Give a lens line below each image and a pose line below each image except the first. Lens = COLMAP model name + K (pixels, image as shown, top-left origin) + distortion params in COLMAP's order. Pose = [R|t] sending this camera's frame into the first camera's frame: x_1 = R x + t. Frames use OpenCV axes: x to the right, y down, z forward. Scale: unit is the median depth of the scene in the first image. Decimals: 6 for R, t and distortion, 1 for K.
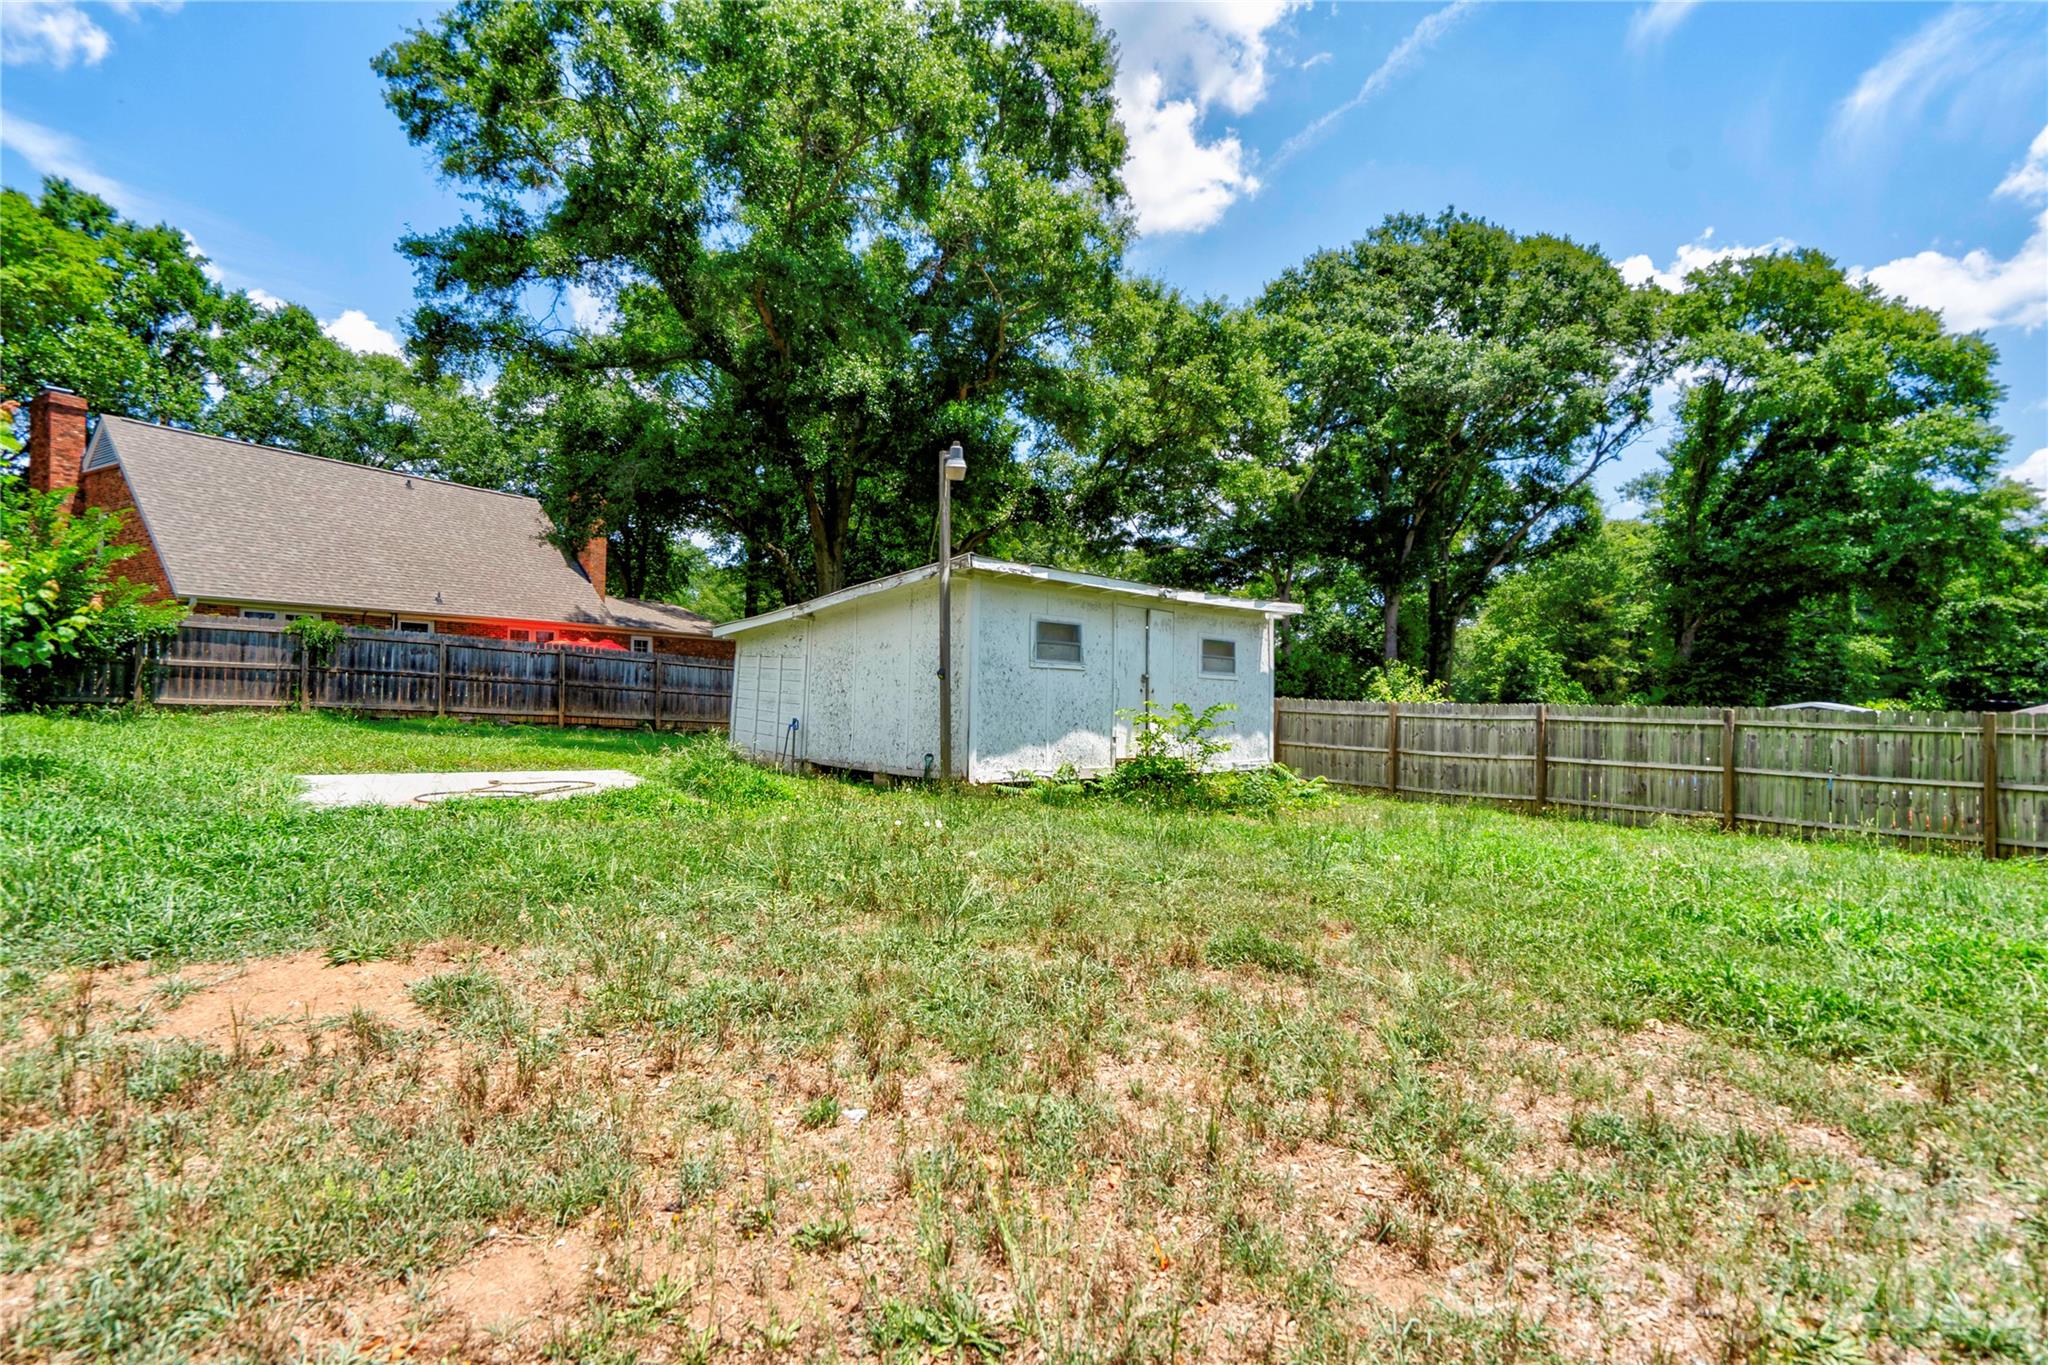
lens RADIAL K [[940.1, 0, 1016.1], [0, 940.1, 677.0], [0, 0, 1]] dist [-0.008595, 0.016277]
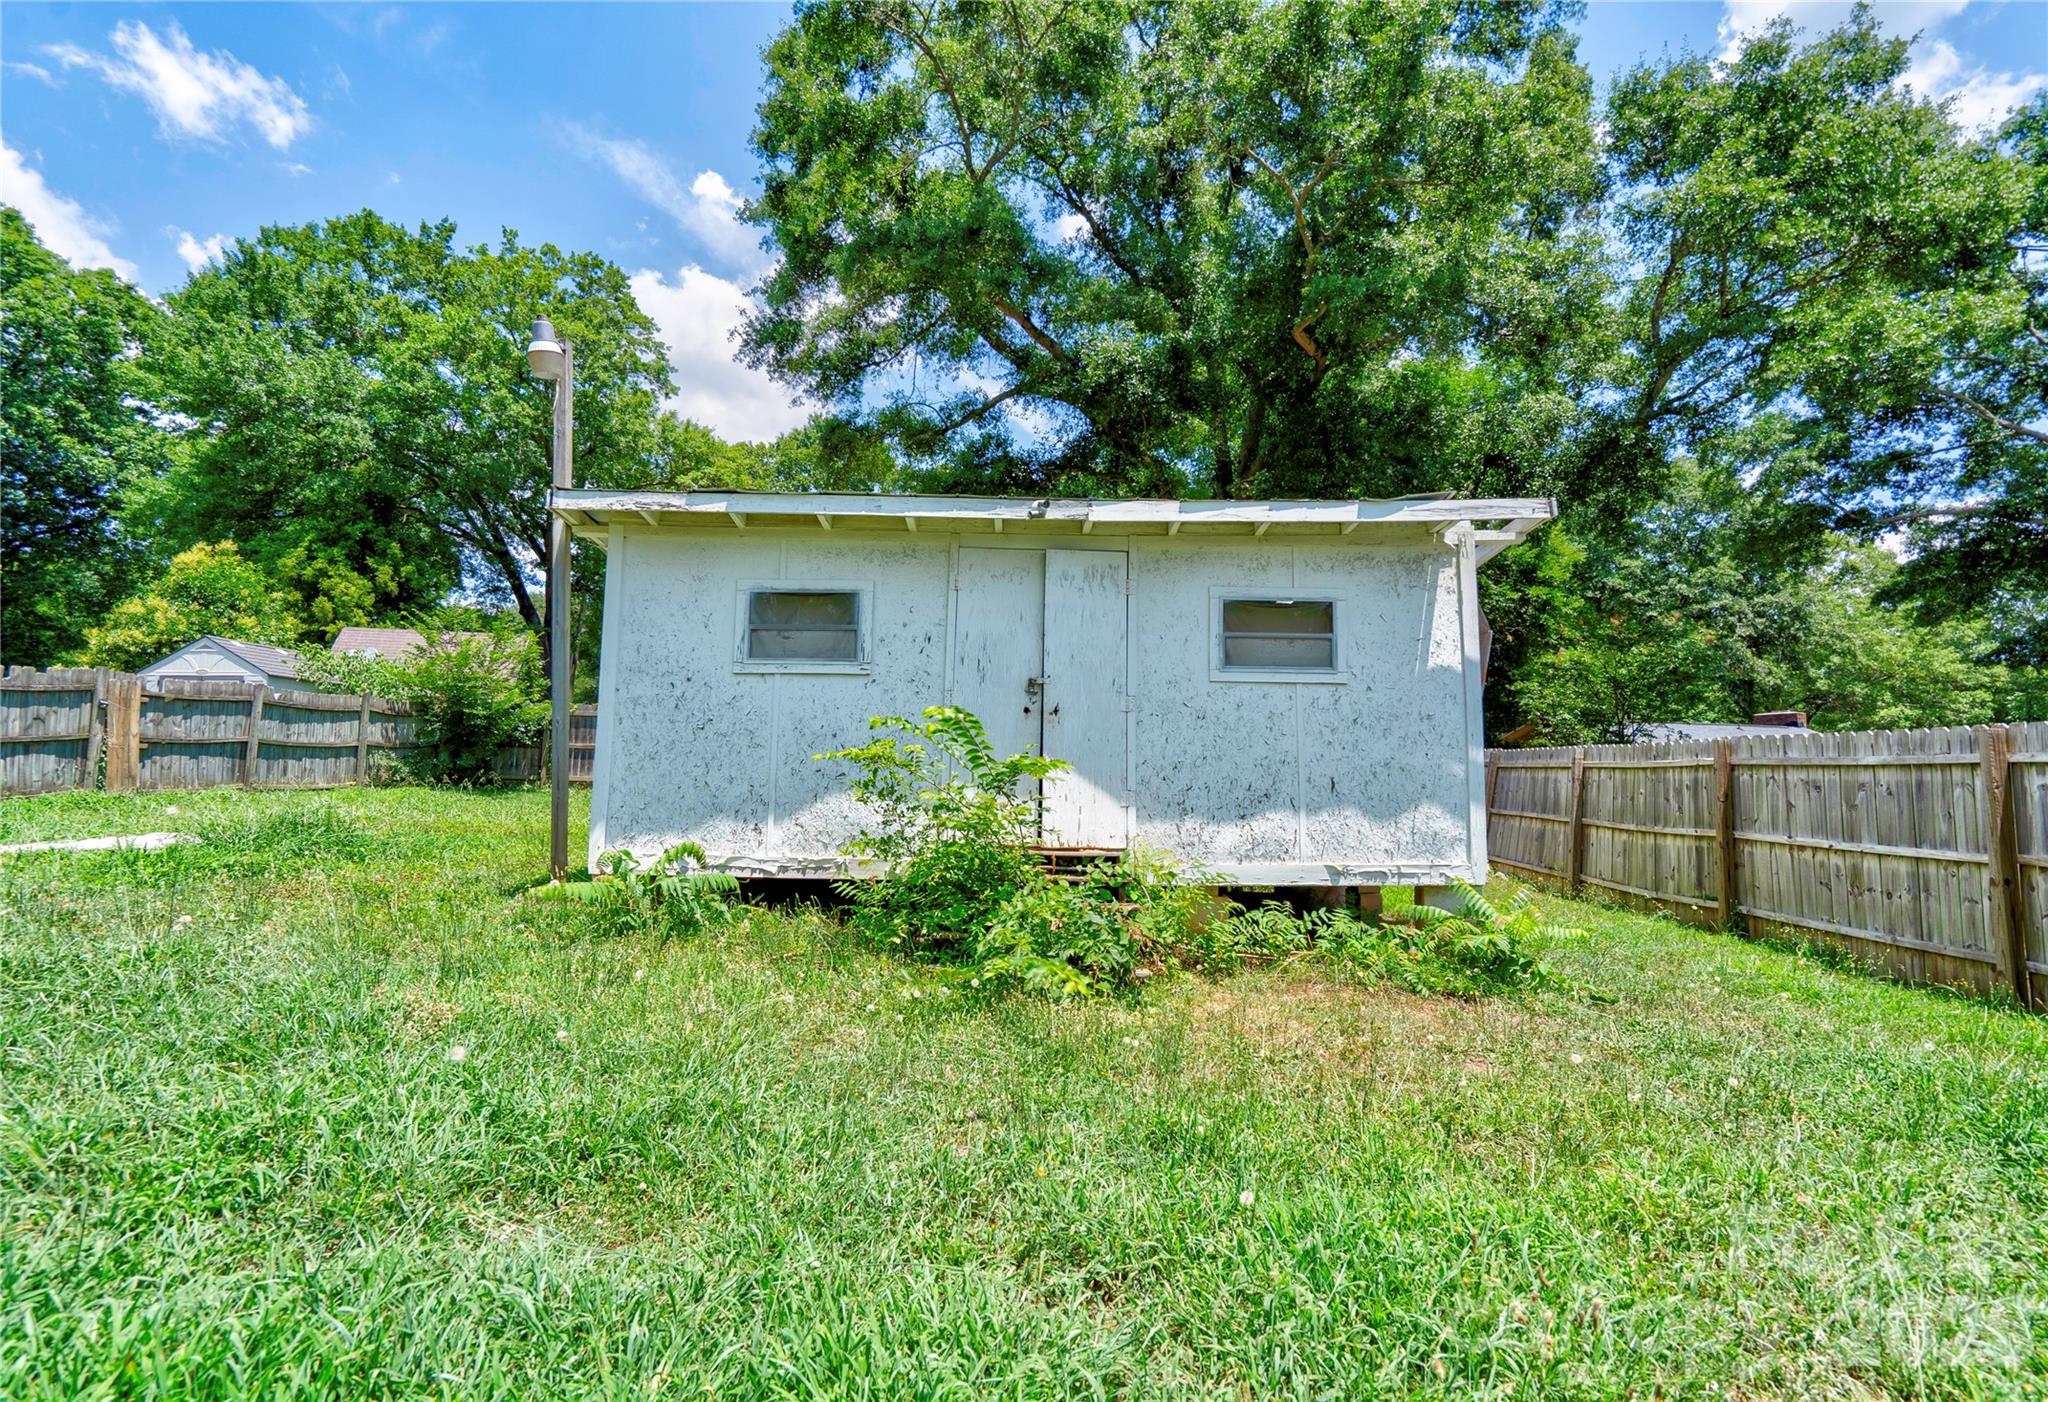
lens RADIAL K [[930.1, 0, 1024.0], [0, 930.1, 701.0], [0, 0, 1]] dist [-0.013207, 0.016462]
pose [[0.770031, -0.043273, -0.636538, 0.414224], [0.022147, 0.998909, -0.041117, 0.027007], [0.637622, 0.017564, 0.770149, 0.565918]]
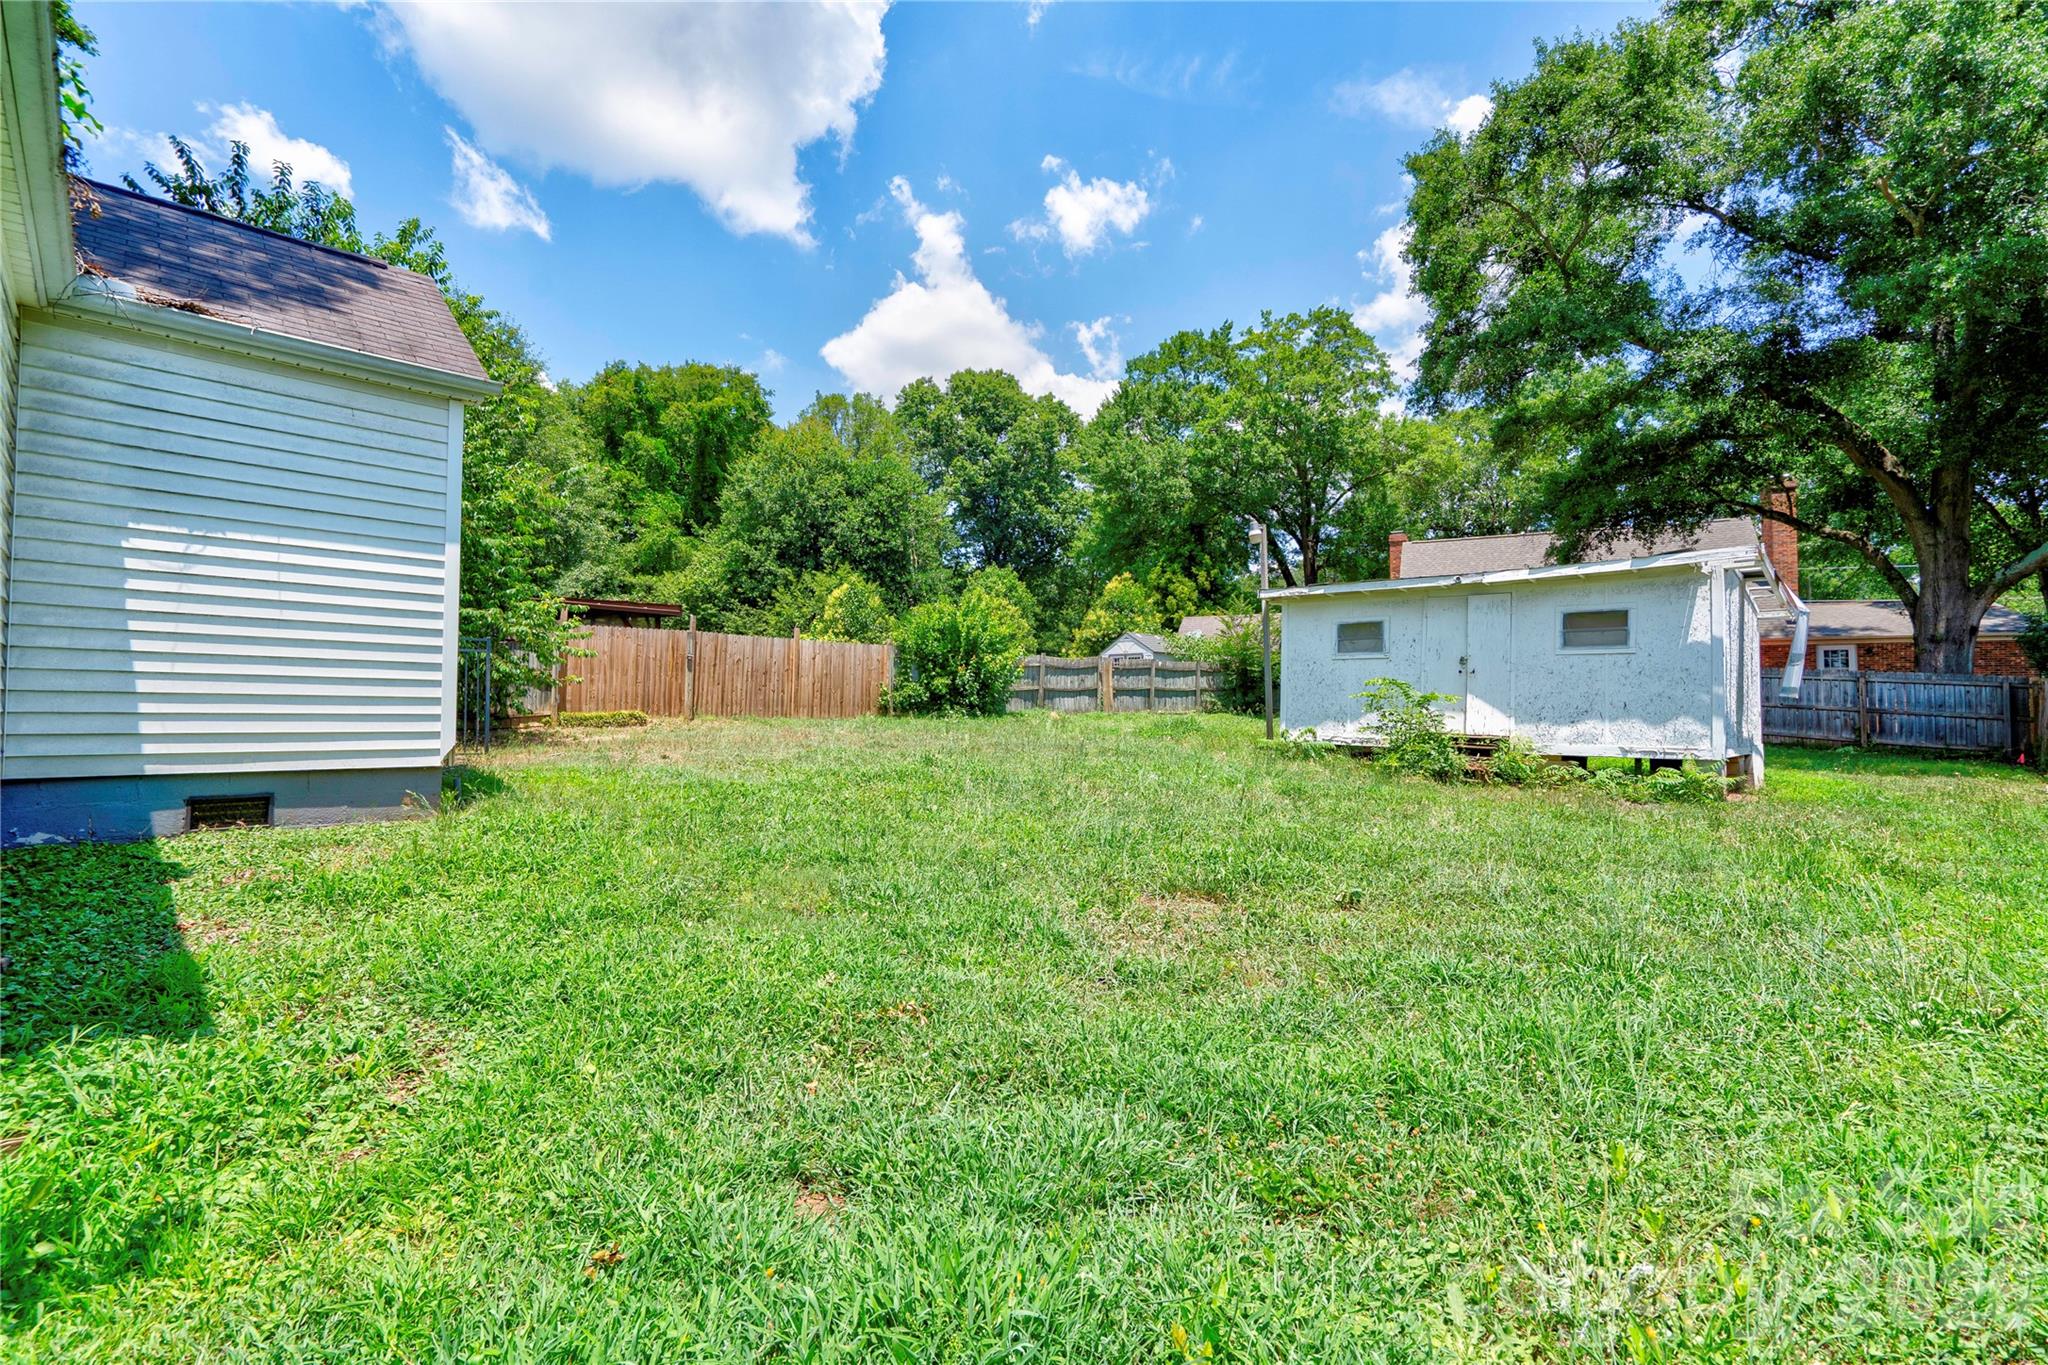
lens RADIAL K [[940.1, 0, 1016.1], [0, 940.1, 677.0], [0, 0, 1]] dist [-0.008595, 0.016277]
pose [[0.075981, -0.027746, -0.996723, 1.079787], [0.038514, 0.998949, -0.024872, 0.024975], [0.996365, -0.036498, 0.076970, 0.373127]]
